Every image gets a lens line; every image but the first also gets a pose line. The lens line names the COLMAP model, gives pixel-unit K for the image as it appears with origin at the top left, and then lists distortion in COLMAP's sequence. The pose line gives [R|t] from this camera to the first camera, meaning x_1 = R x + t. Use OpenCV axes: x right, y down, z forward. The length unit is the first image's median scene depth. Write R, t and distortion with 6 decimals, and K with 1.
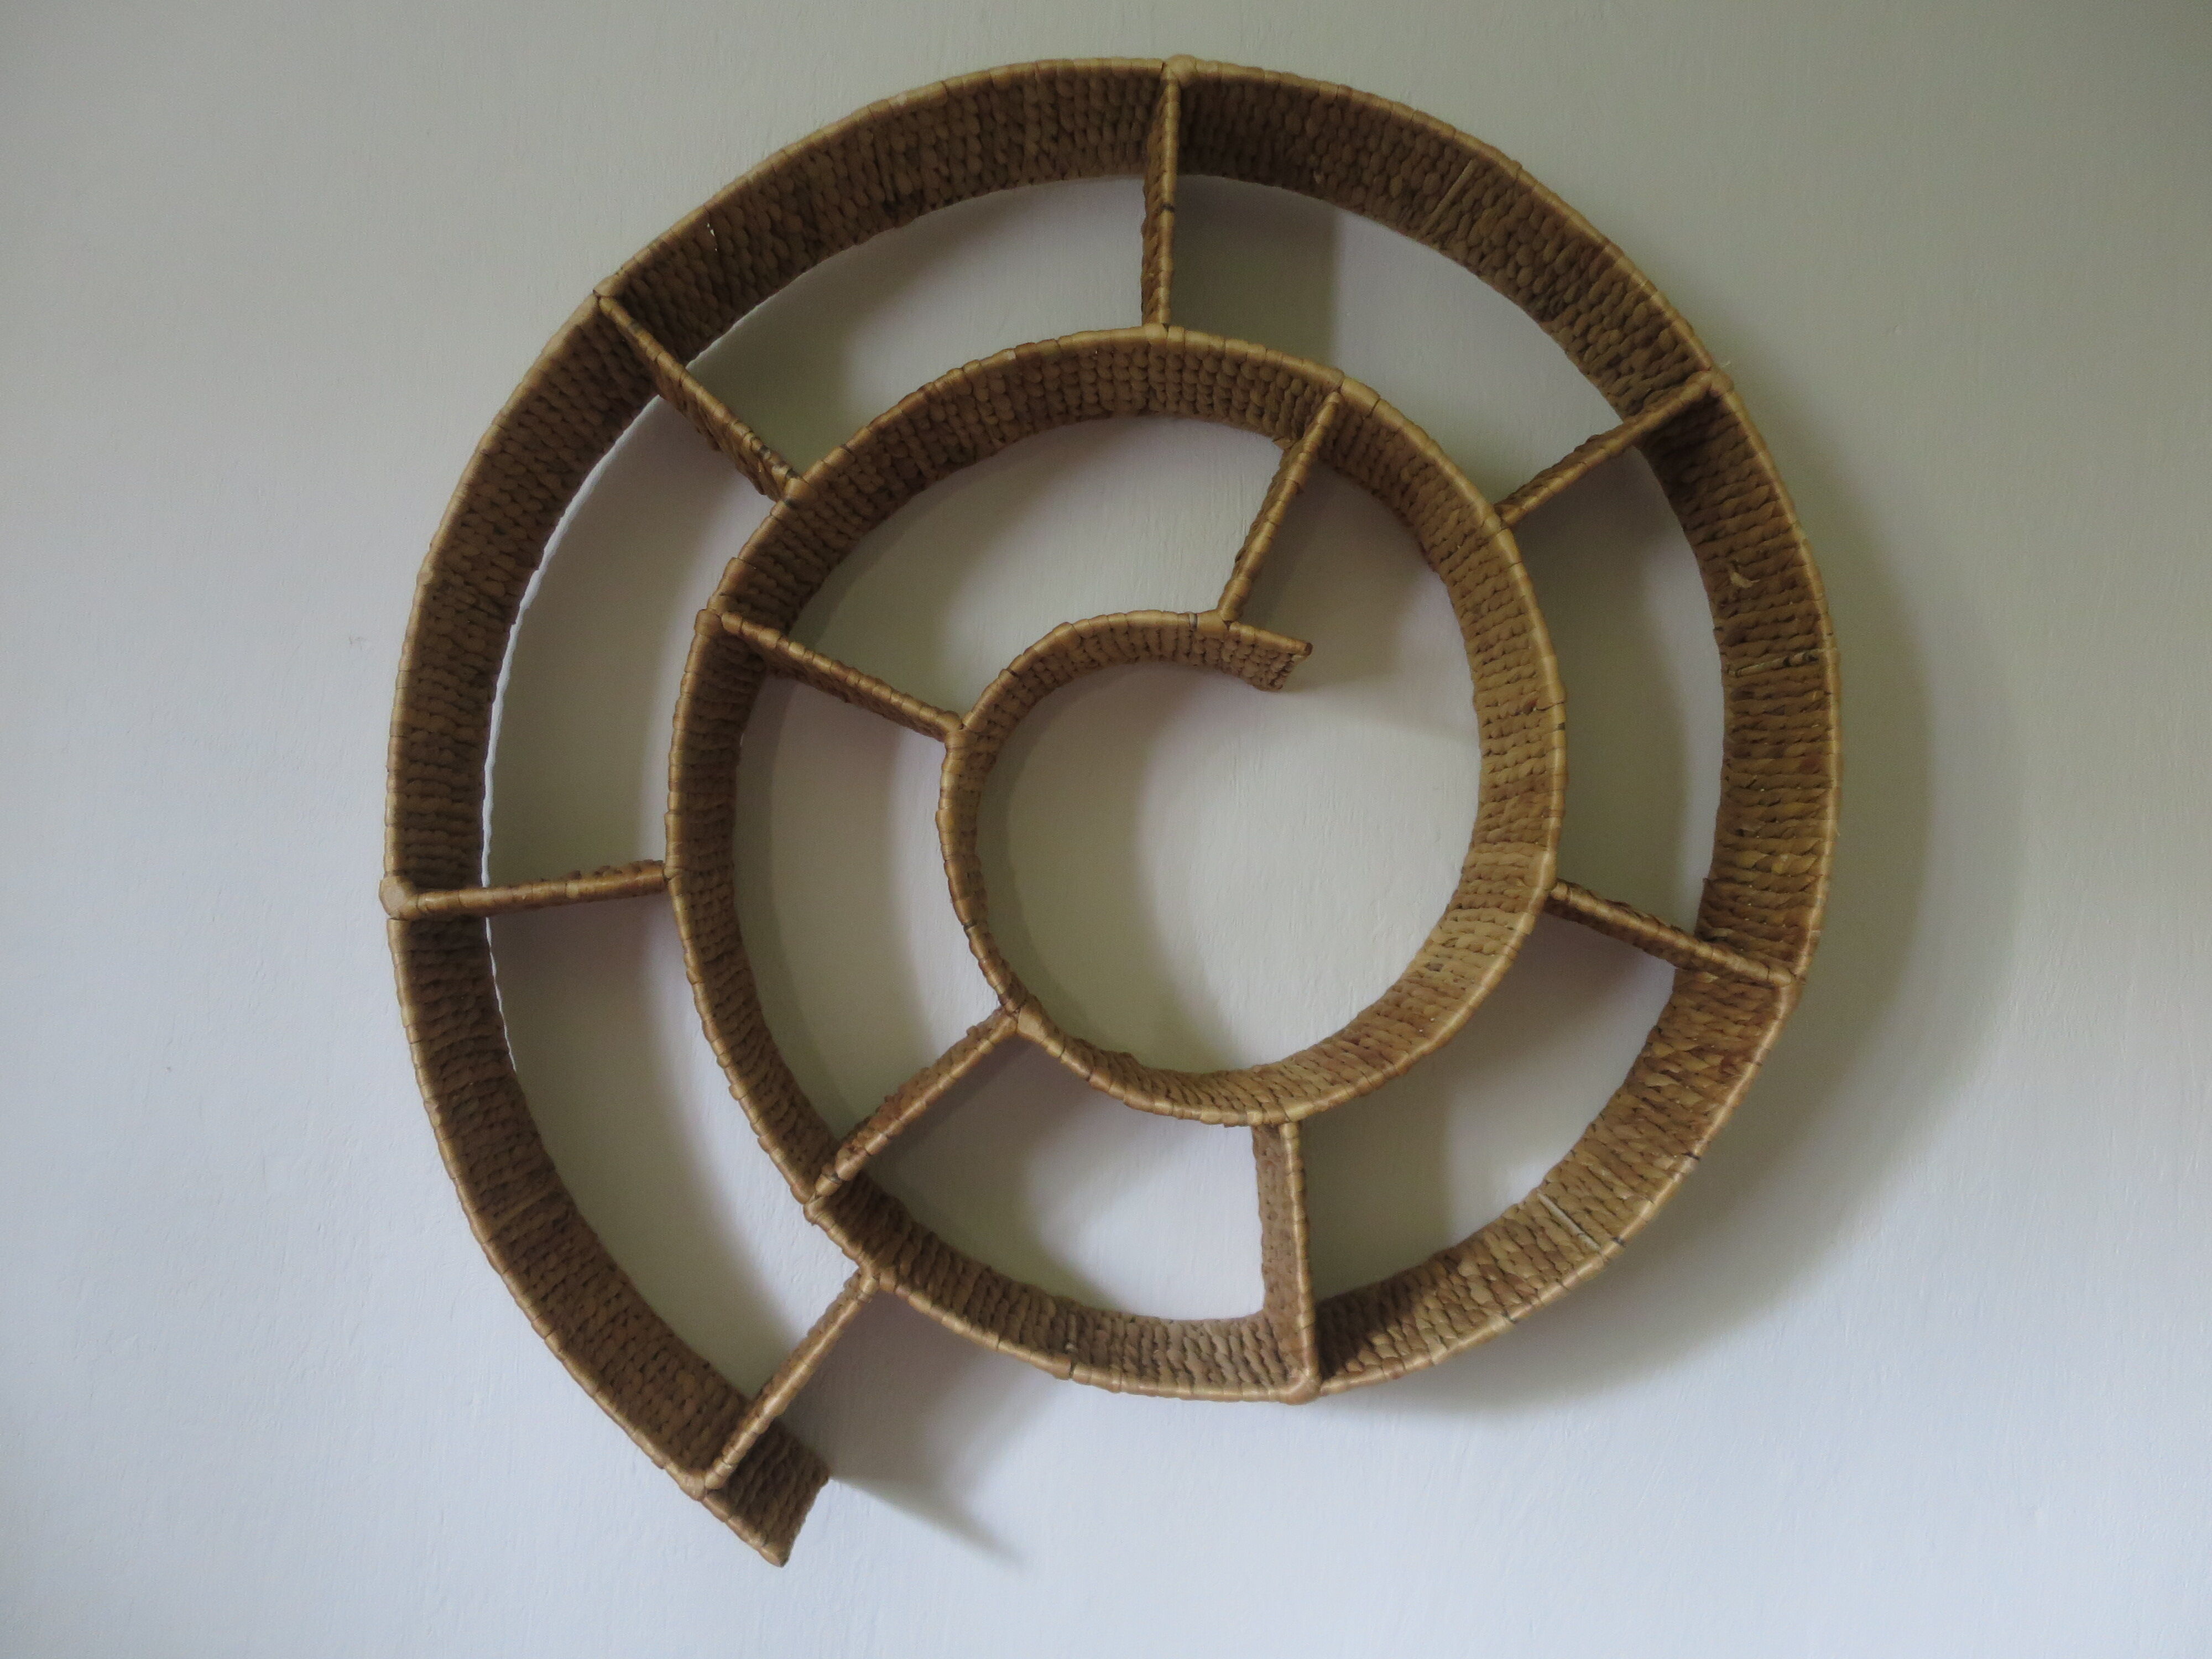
lens RADIAL K [[1572.4, 0, 1099.2], [0, 1572.4, 824.4], [0, 0, 1]] dist [-0.047241, 0.002618]
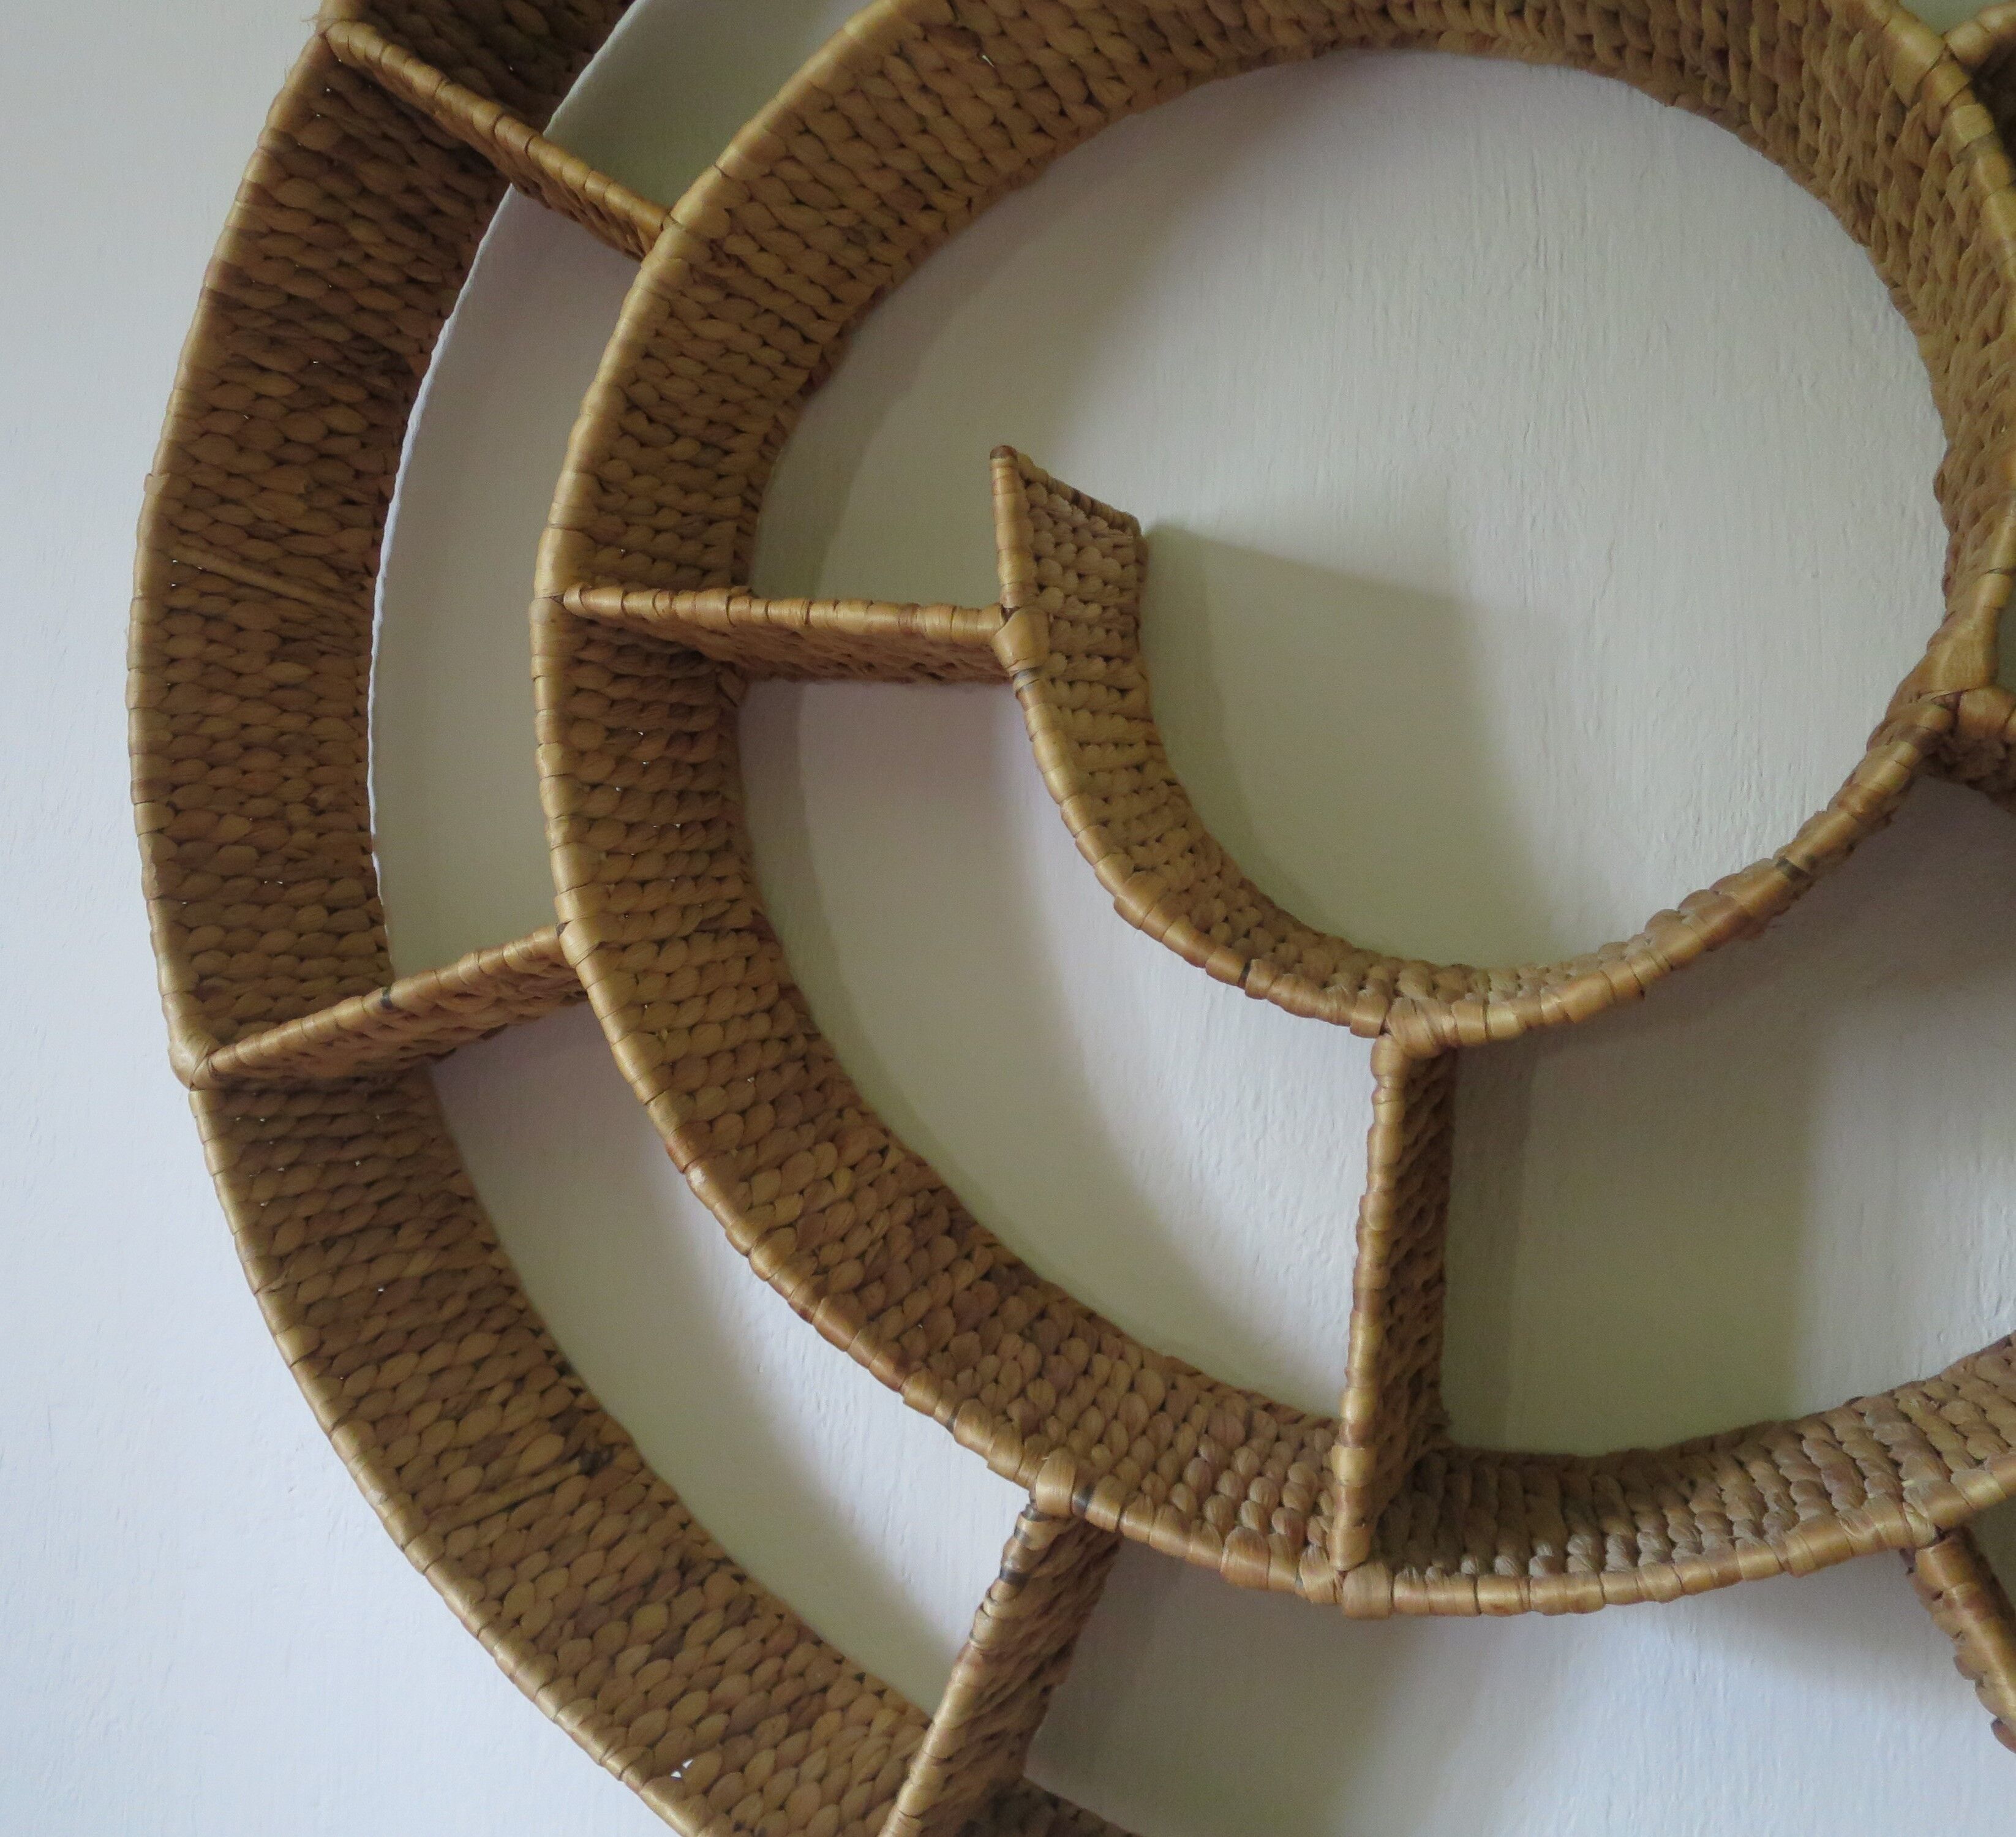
lens RADIAL K [[2194.8, 0, 814.3], [0, 2194.8, 912.1], [0, 0, 1]] dist [-0.065300, 0.013848]
pose [[-0.335058, -0.935937, 0.108437, -0.059808], [0.880070, -0.351985, -0.318720, 0.010058], [0.336470, -0.011357, 0.941626, 0.270826]]
